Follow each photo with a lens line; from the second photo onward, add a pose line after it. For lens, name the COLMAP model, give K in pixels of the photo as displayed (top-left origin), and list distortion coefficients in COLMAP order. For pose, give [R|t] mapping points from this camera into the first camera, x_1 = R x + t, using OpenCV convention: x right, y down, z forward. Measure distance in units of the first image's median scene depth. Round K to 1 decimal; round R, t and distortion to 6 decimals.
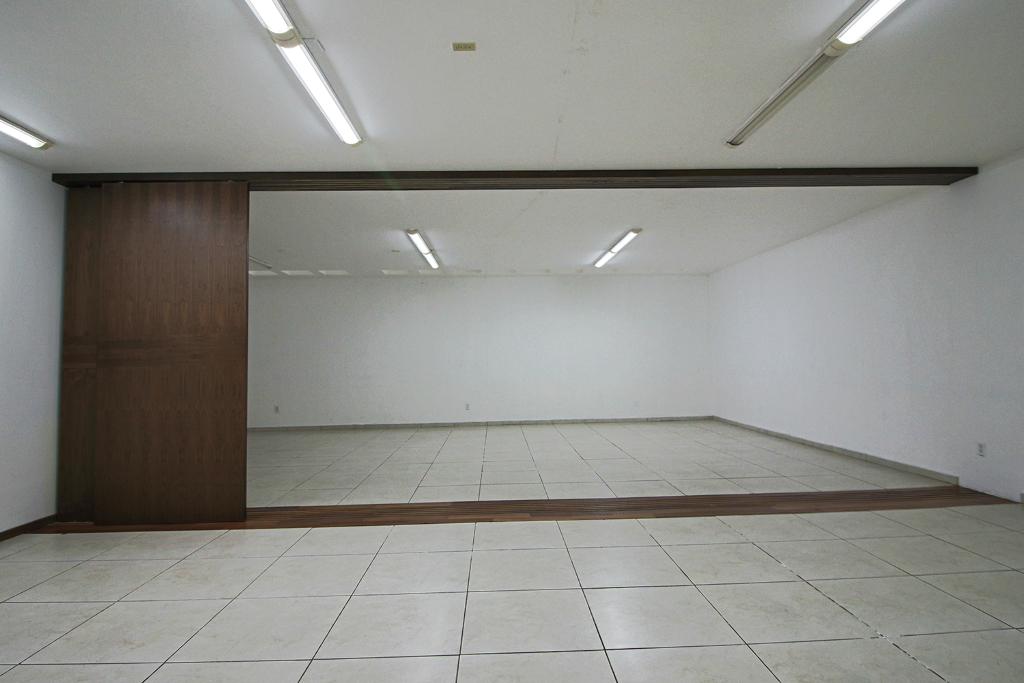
lens RADIAL K [[538.9, 0, 513.2], [0, 538.9, 322.6], [0, 0, 1]] dist [-0.006299, -0.004470]
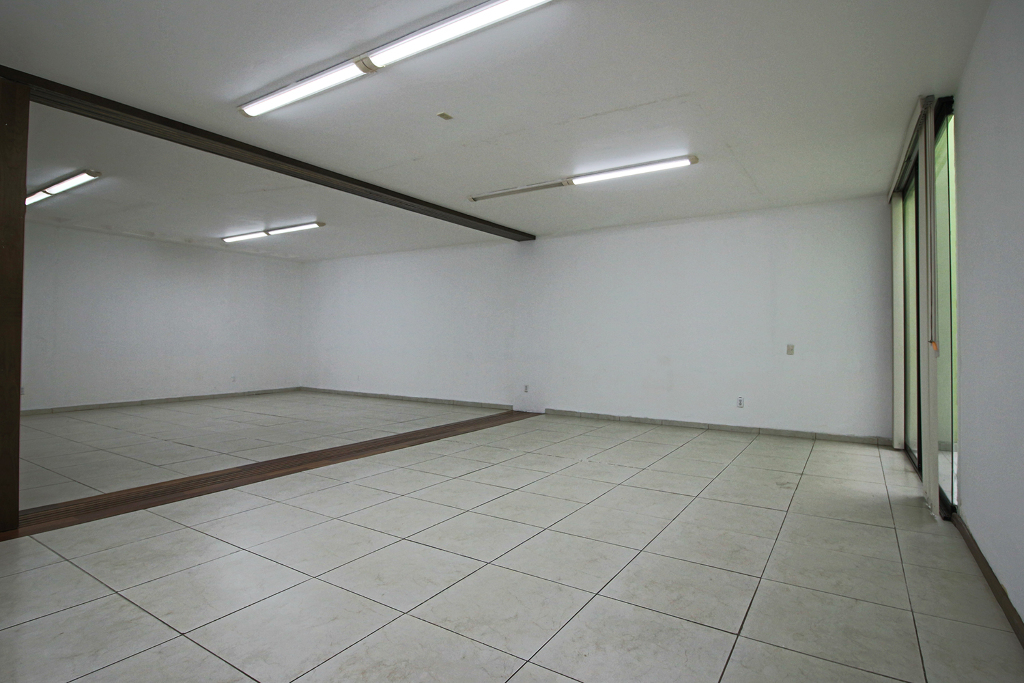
lens RADIAL K [[538.9, 0, 504.9], [0, 538.9, 336.6], [0, 0, 1]] dist [-0.006299, -0.004470]
pose [[0.576490, 0.023803, 0.816758, -0.692046], [-0.074069, 0.996983, 0.023225, 0.018542], [-0.813741, -0.073885, 0.576513, -0.005496]]
